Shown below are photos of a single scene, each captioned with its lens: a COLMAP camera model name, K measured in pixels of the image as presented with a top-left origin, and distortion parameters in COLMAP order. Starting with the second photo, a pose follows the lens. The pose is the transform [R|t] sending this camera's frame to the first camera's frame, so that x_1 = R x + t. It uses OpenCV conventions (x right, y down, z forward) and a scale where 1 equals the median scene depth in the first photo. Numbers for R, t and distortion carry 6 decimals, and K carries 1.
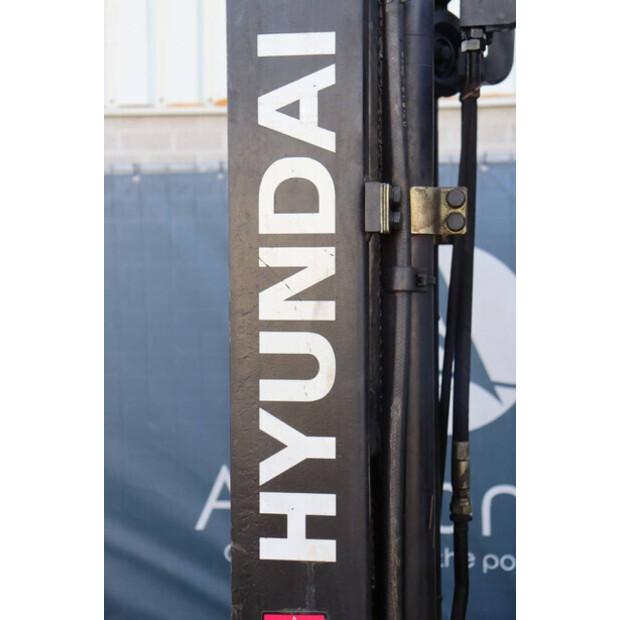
lens RADIAL K [[963.0, 0, 311.0], [0, 963.0, 309.9], [0, 0, 1]] dist [0.125027, 0.000000]
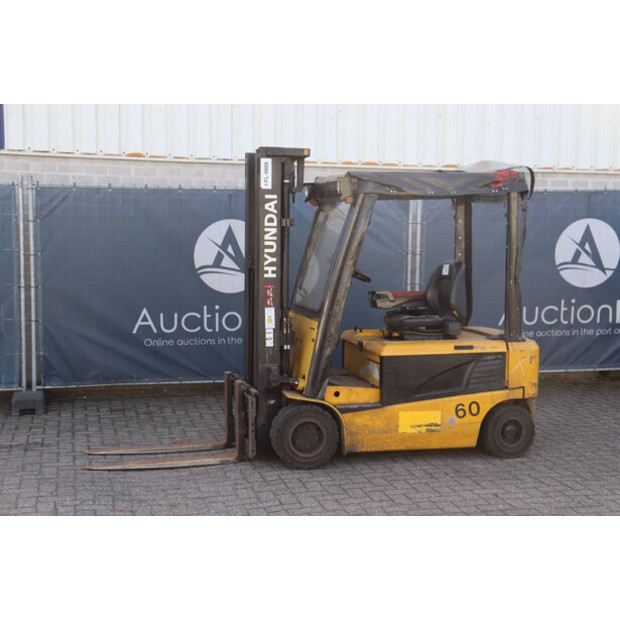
lens RADIAL K [[1028.8, 0, 307.6], [0, 1028.8, 309.7], [0, 0, 1]] dist [0.276198, 0.000000]
pose [[0.925418, -0.008350, 0.378855, -2.375061], [-0.006150, 0.999295, 0.037047, 0.220360], [-0.378898, -0.036613, 0.924714, -5.418640]]
